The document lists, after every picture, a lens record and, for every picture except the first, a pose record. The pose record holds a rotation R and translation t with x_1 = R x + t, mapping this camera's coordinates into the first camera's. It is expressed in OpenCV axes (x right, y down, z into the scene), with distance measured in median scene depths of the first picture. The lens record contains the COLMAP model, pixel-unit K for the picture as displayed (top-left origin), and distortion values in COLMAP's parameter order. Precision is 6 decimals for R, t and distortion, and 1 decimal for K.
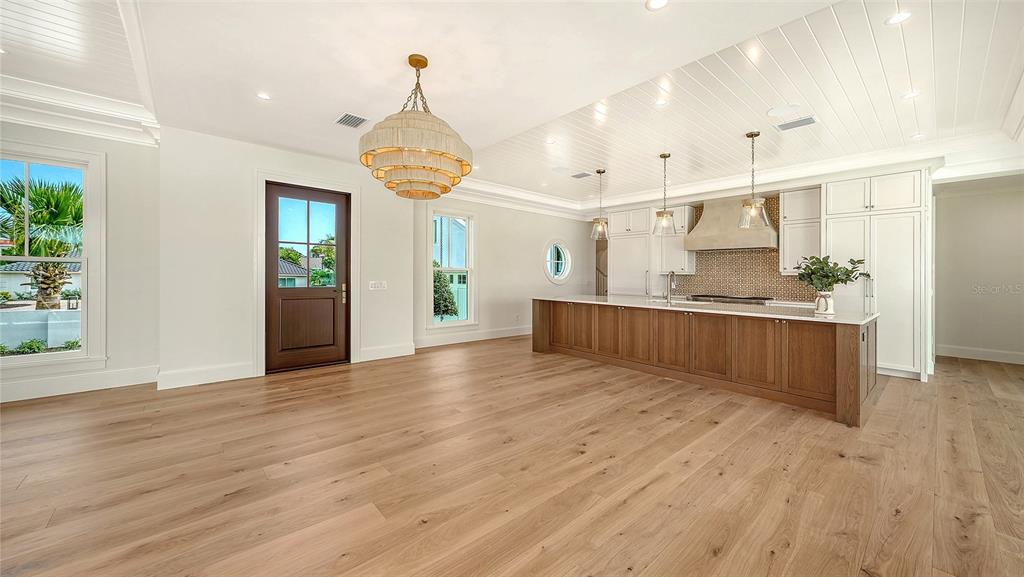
lens RADIAL K [[371.7, 0, 508.8], [0, 371.7, 268.9], [0, 0, 1]] dist [0.000130, 0.000054]
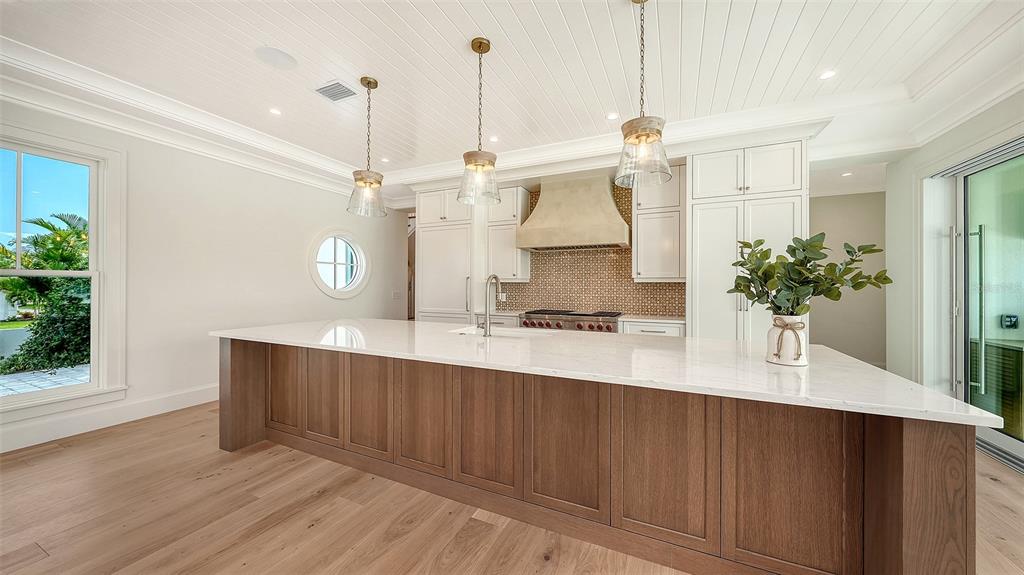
lens RADIAL K [[350.7, 0, 512.0], [0, 350.7, 287.5], [0, 0, 1]] dist [0.000037, 0.000002]
pose [[0.911498, -0.009690, 0.411190, 0.222165], [-0.001249, 0.999653, 0.026326, 0.009545], [-0.411302, -0.024510, 0.911170, 0.461042]]
